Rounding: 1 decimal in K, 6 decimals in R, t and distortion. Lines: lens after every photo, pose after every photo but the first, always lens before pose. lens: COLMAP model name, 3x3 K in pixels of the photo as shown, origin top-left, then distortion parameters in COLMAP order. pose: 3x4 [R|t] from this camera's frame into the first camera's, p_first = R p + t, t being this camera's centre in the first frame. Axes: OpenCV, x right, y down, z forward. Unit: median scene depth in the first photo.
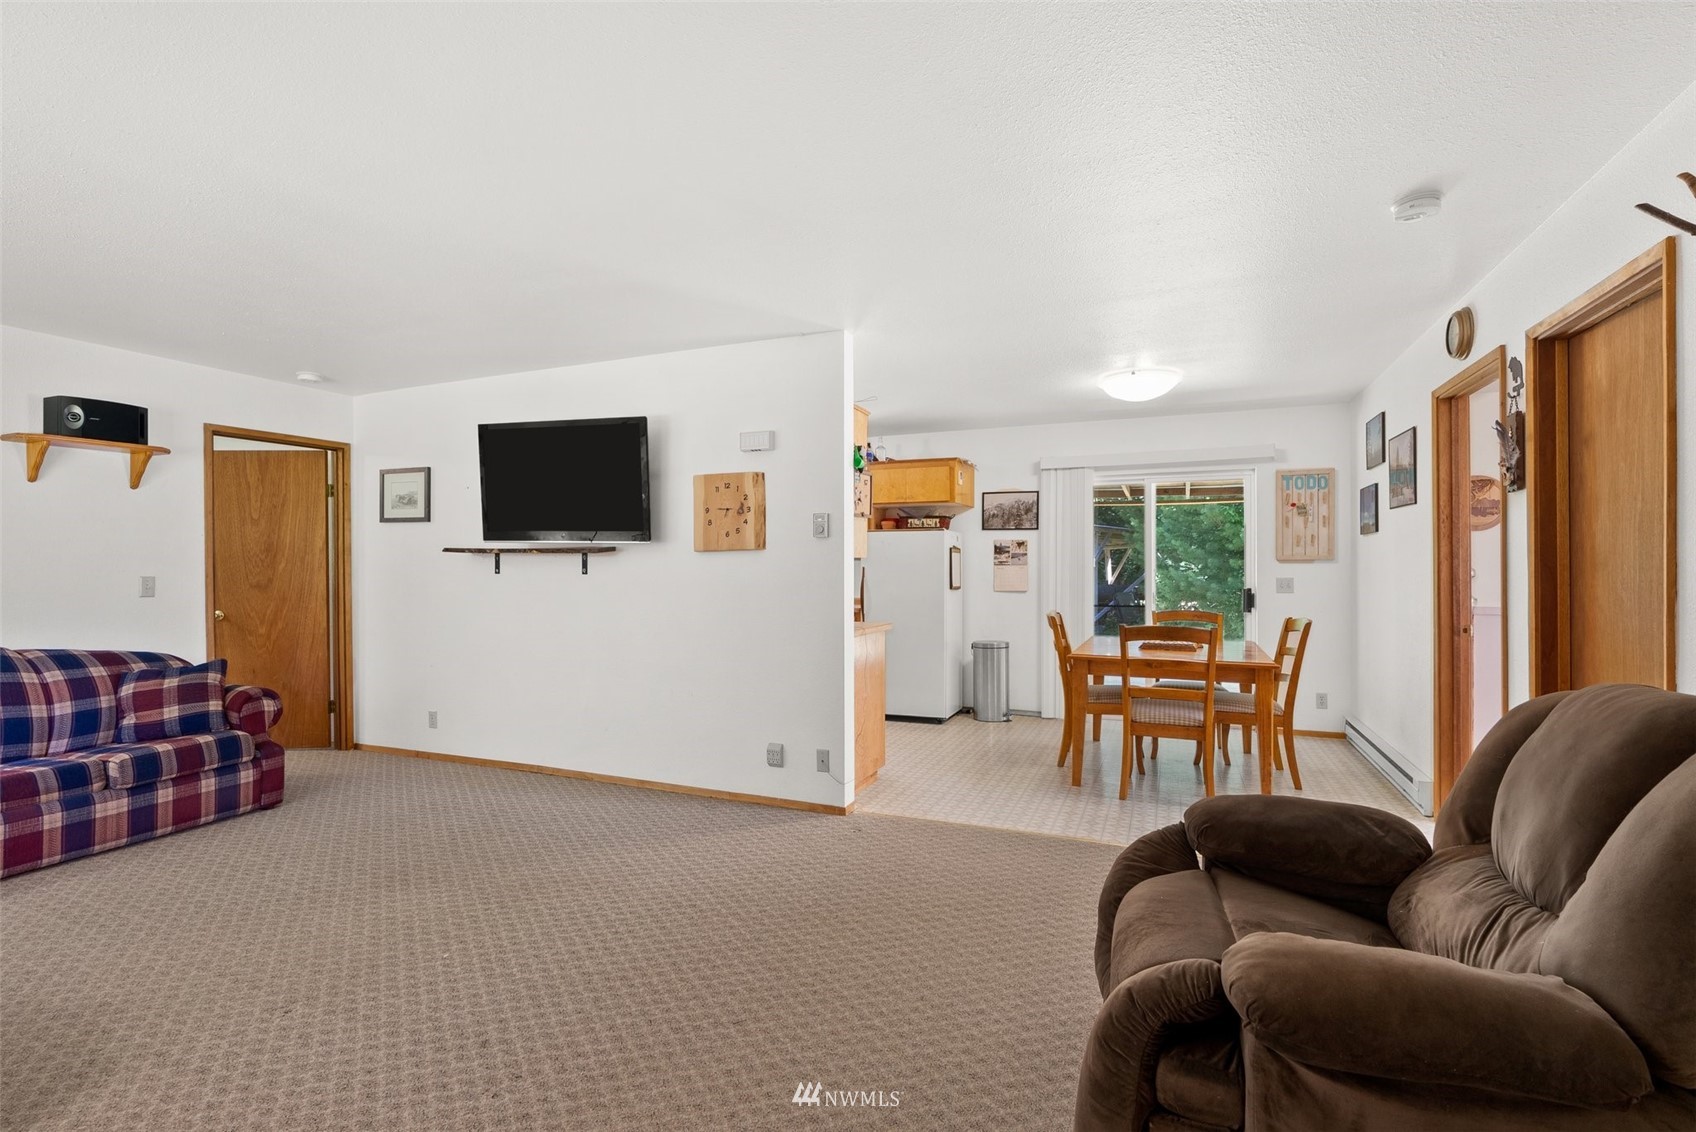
lens RADIAL K [[766.7, 0, 848.0], [0, 766.7, 566.0], [0, 0, 1]] dist [-0.003439, -0.000136]
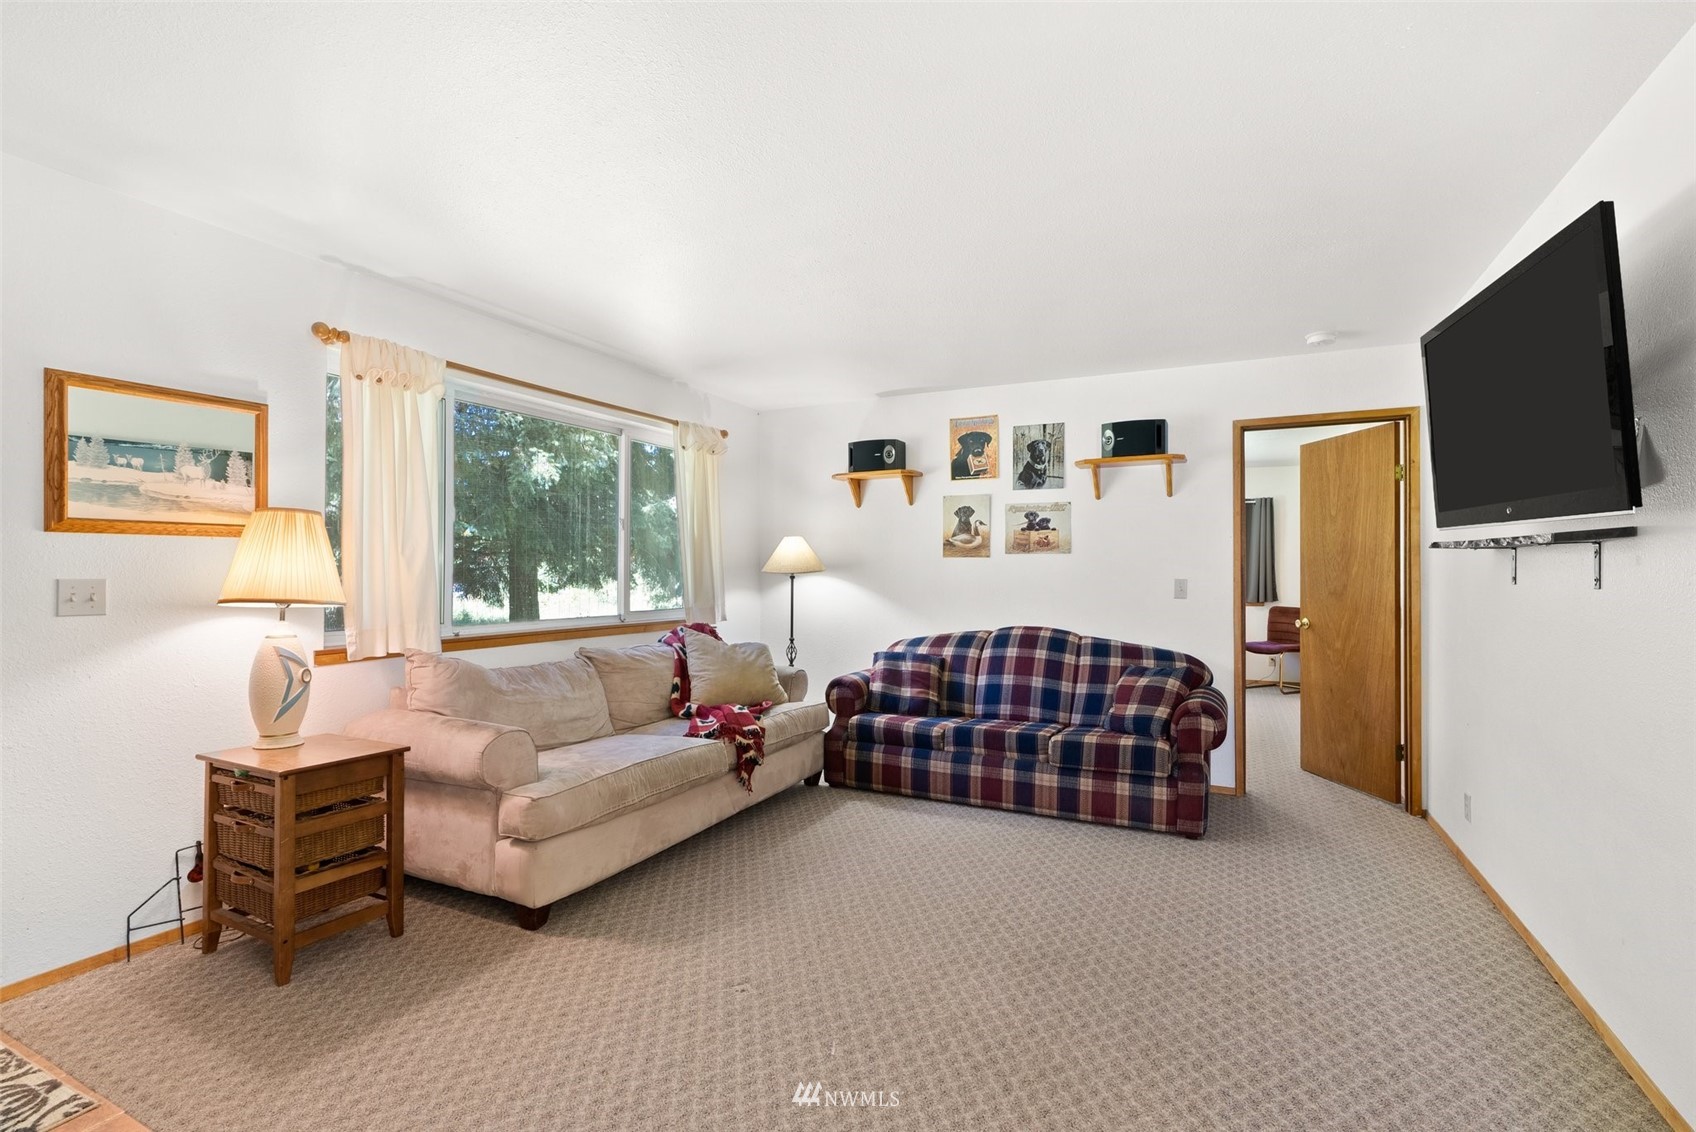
lens RADIAL K [[766.7, 0, 848.0], [0, 766.7, 566.0], [0, 0, 1]] dist [-0.003439, -0.000136]
pose [[-0.057616, -0.002247, -0.998336, 0.165537], [-0.006618, 0.999976, -0.001869, 0.001234], [0.998317, 0.006499, -0.057629, 0.645055]]
